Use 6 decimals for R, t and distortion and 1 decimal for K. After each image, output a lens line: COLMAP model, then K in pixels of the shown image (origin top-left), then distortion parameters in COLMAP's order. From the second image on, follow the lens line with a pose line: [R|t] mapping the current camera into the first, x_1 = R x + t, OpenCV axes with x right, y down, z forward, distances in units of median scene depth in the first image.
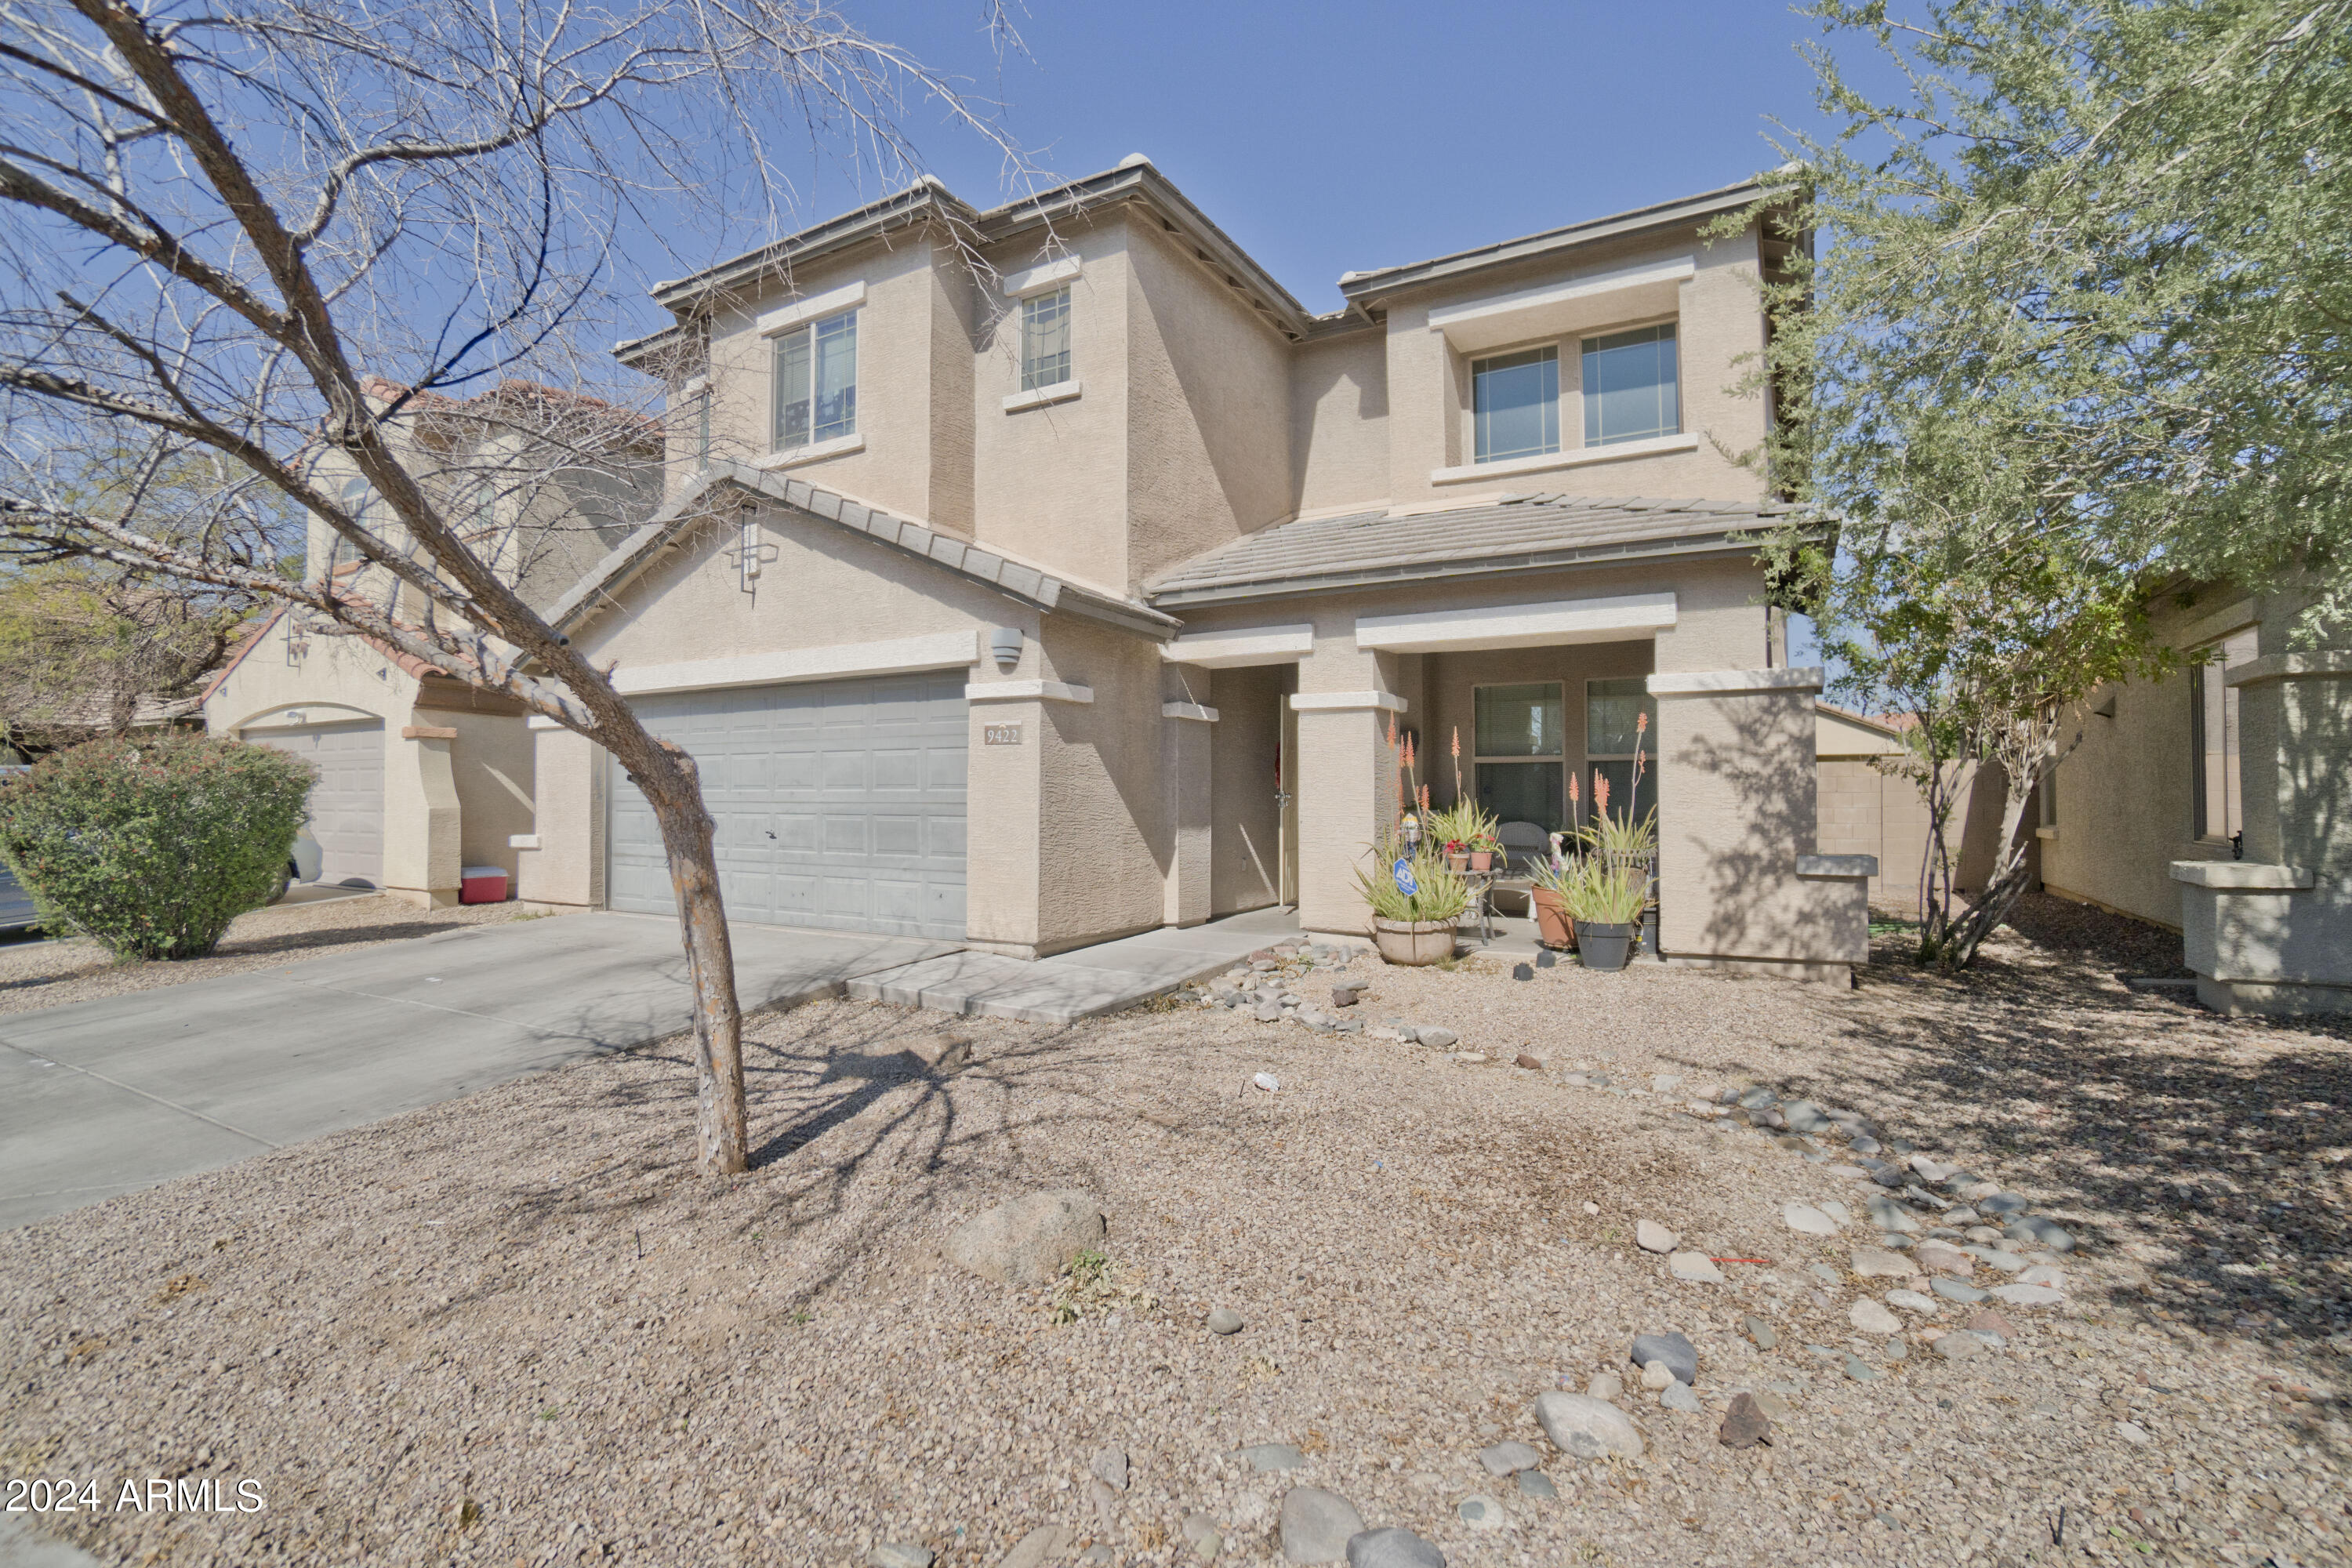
lens RADIAL K [[1111.1, 0, 1155.6], [0, 1111.1, 787.1], [0, 0, 1]] dist [-0.058893, 0.025106]
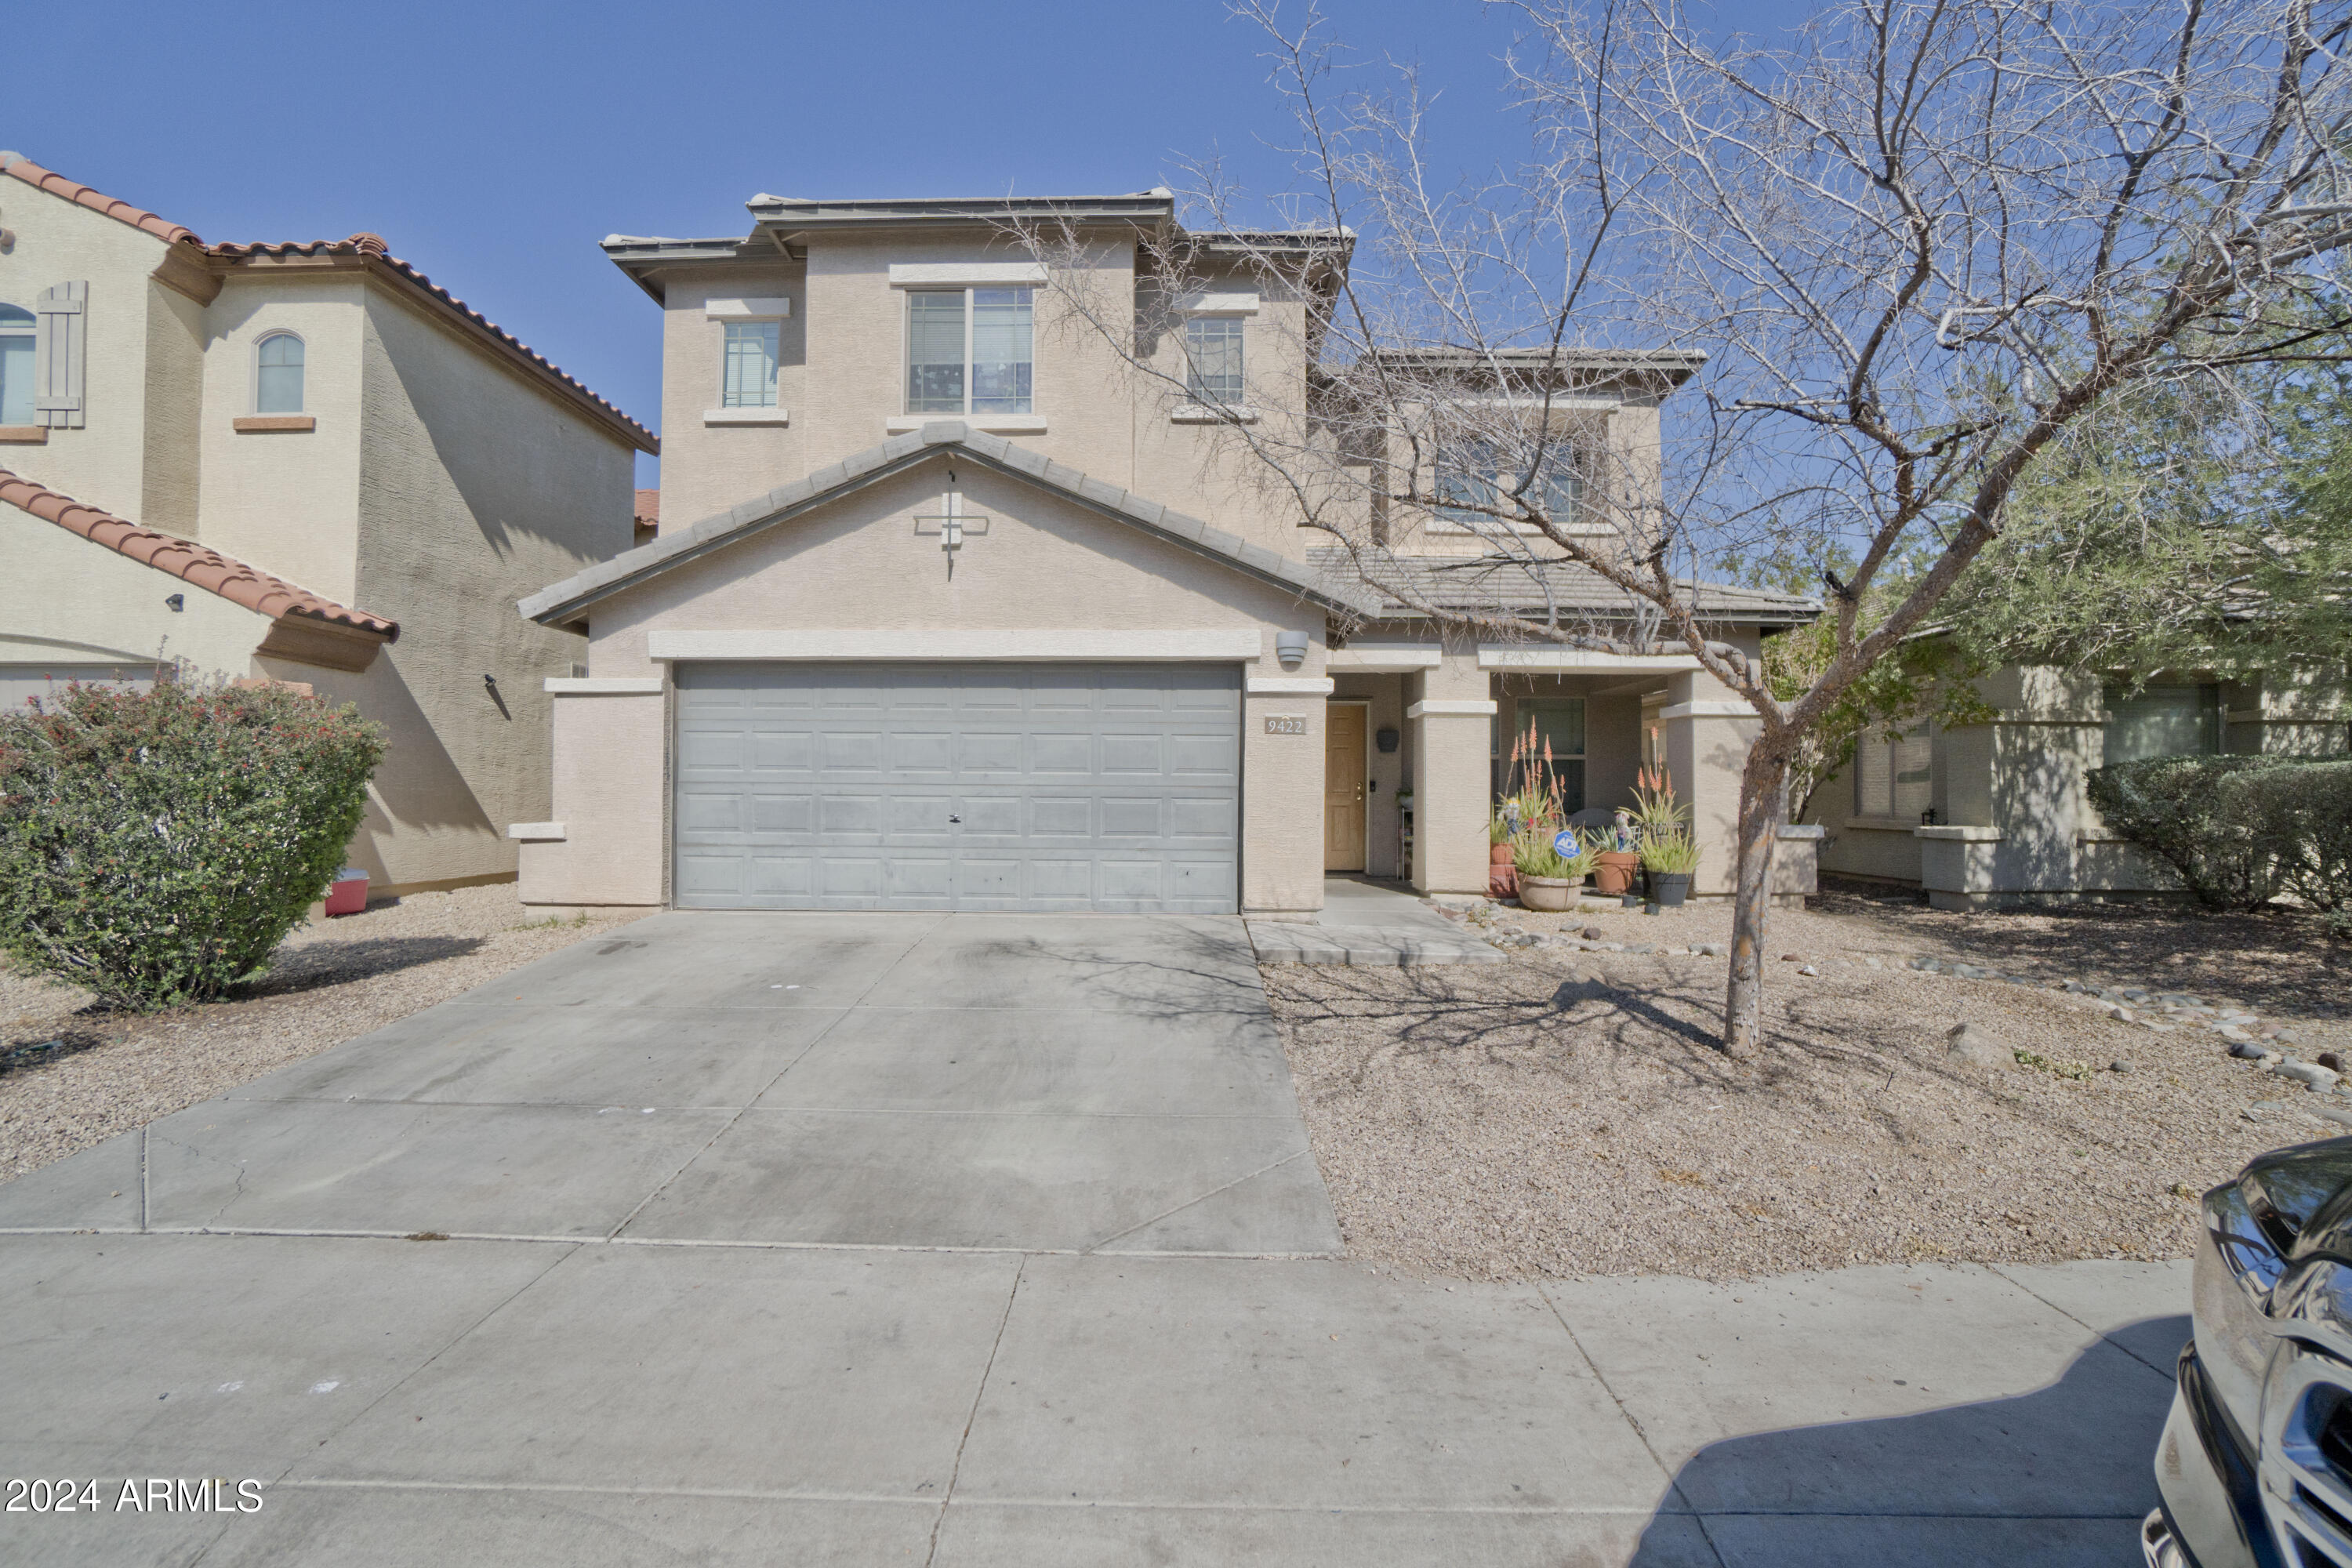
lens RADIAL K [[1111.1, 0, 1155.6], [0, 1111.1, 787.1], [0, 0, 1]] dist [-0.058893, 0.025106]
pose [[0.867078, 0.008247, 0.498104, -0.776334], [-0.012184, 0.999915, 0.004654, 0.010718], [-0.498023, -0.010105, 0.867105, 0.090653]]
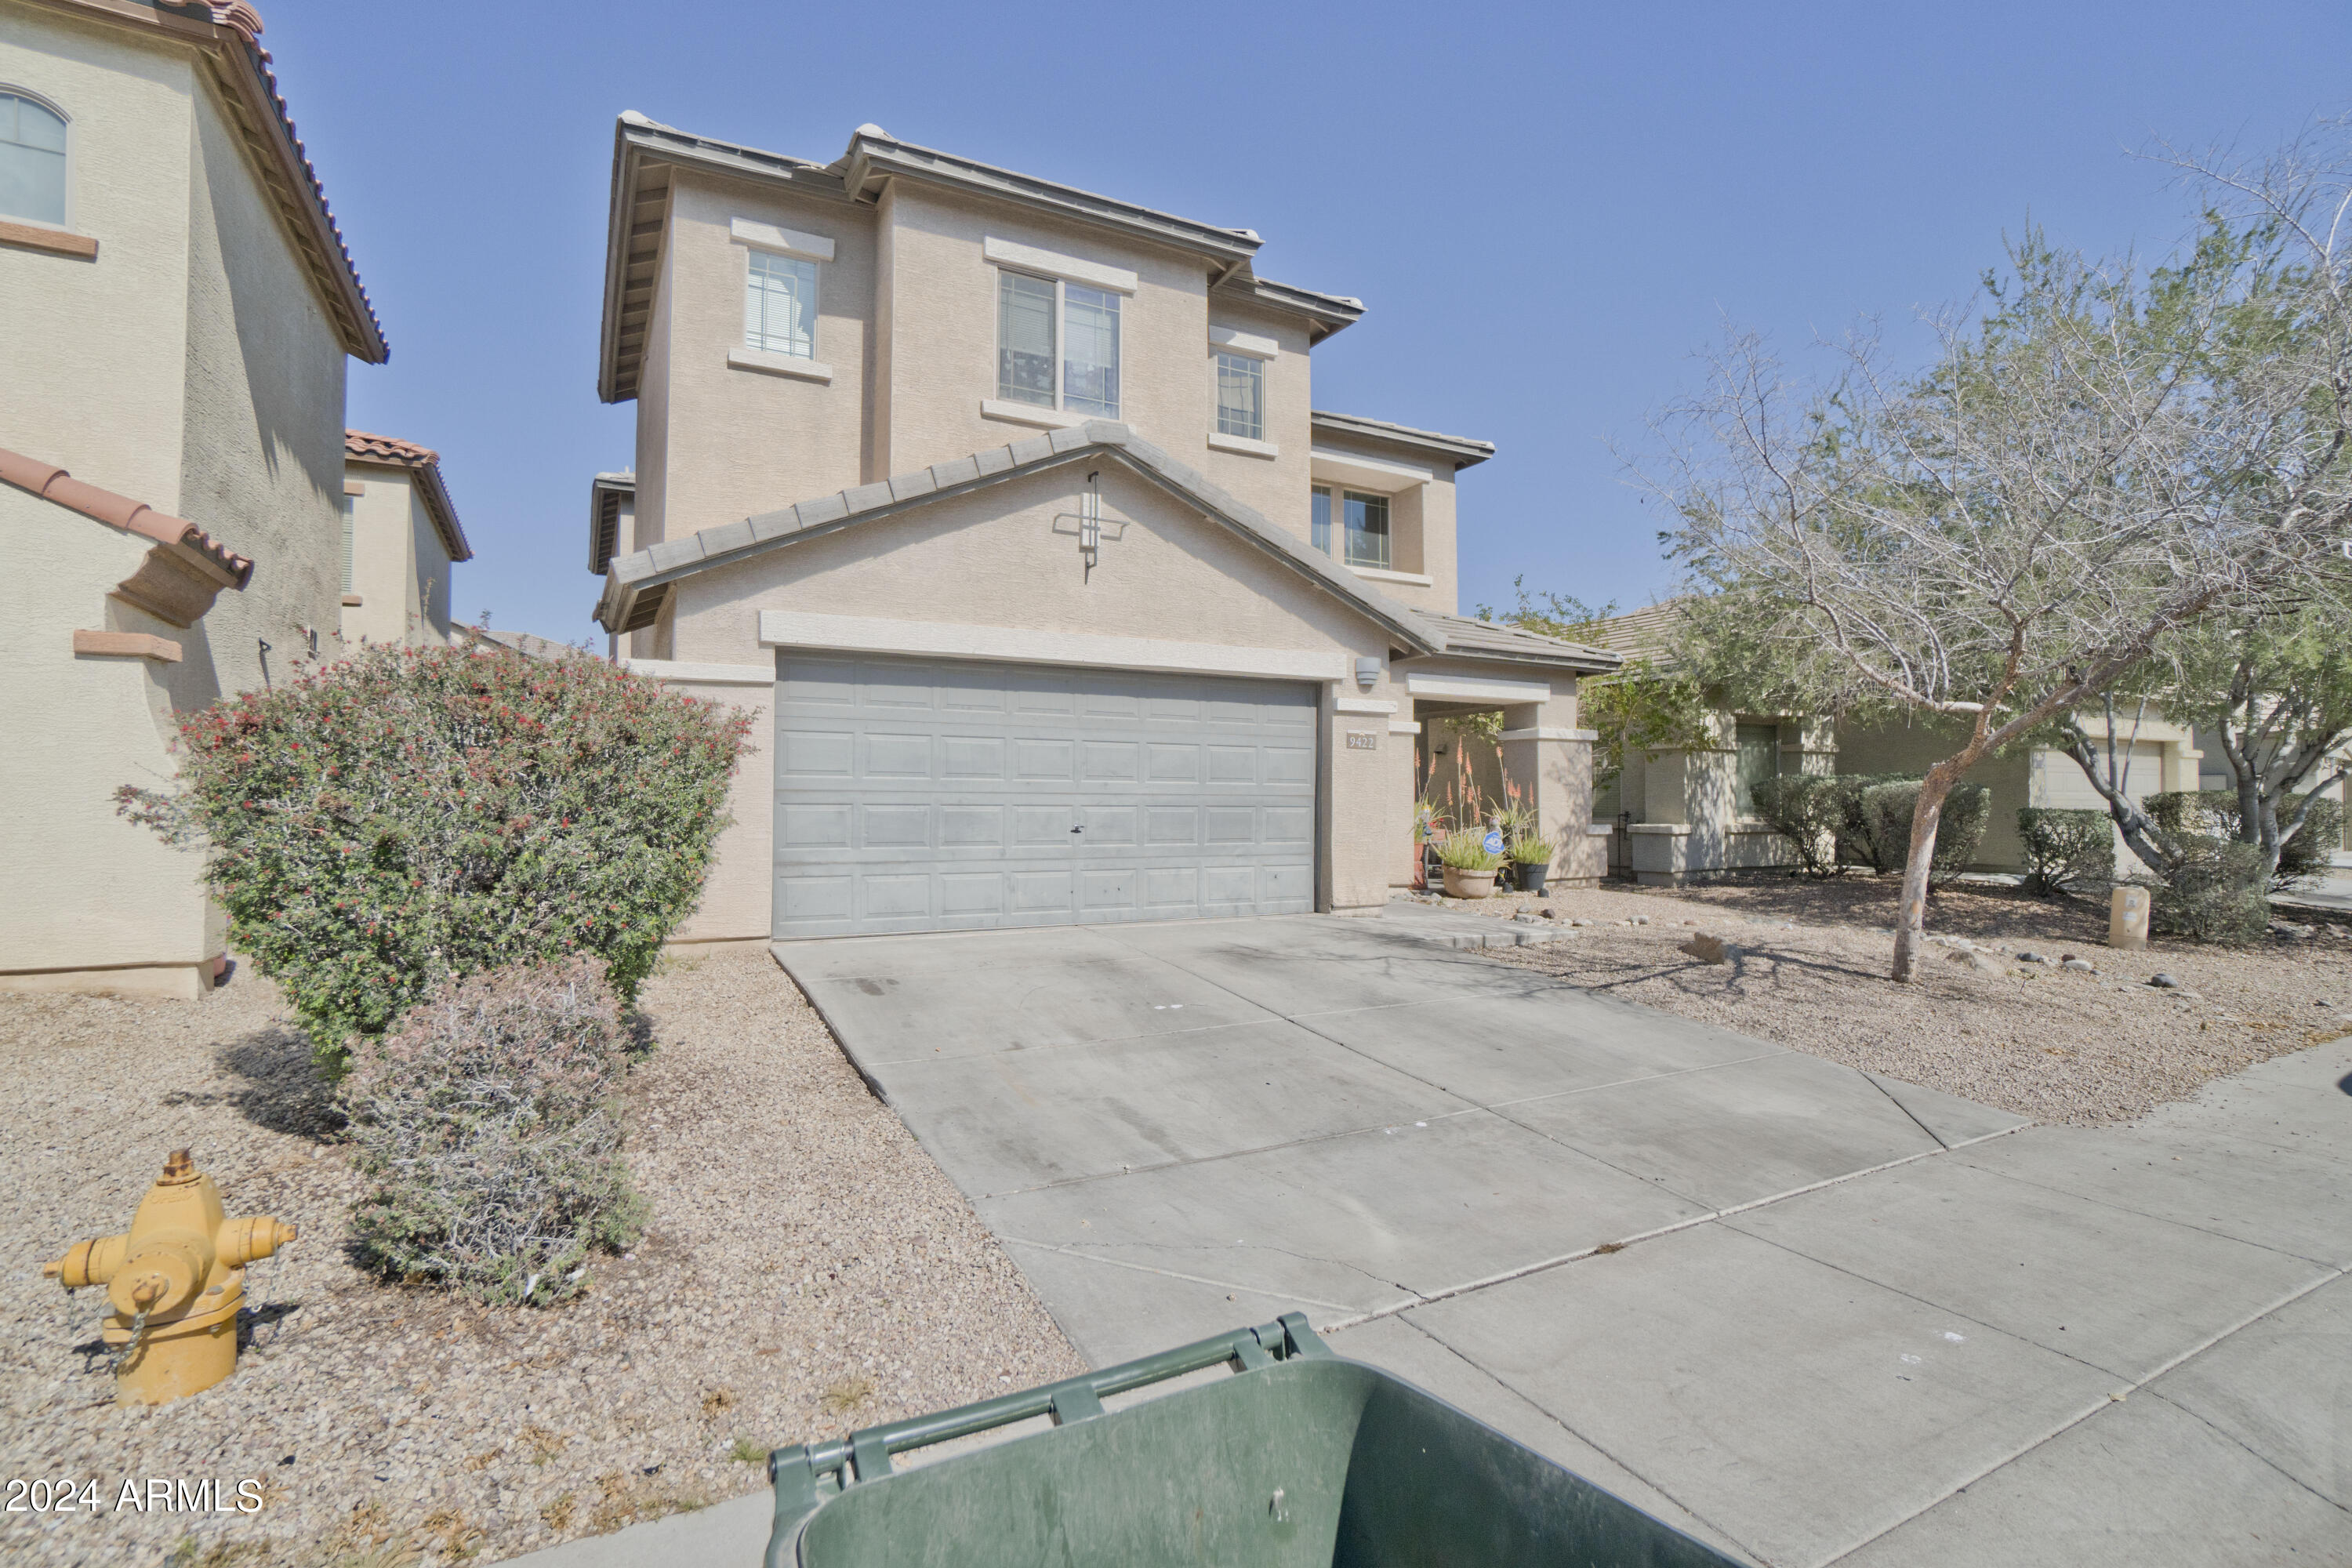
lens RADIAL K [[1111.1, 0, 1155.6], [0, 1111.1, 787.1], [0, 0, 1]] dist [-0.058893, 0.025106]
pose [[0.519391, 0.012746, 0.854442, -1.275203], [-0.015560, 0.999864, -0.005457, 0.014197], [-0.854395, -0.010461, 0.519519, 0.526424]]
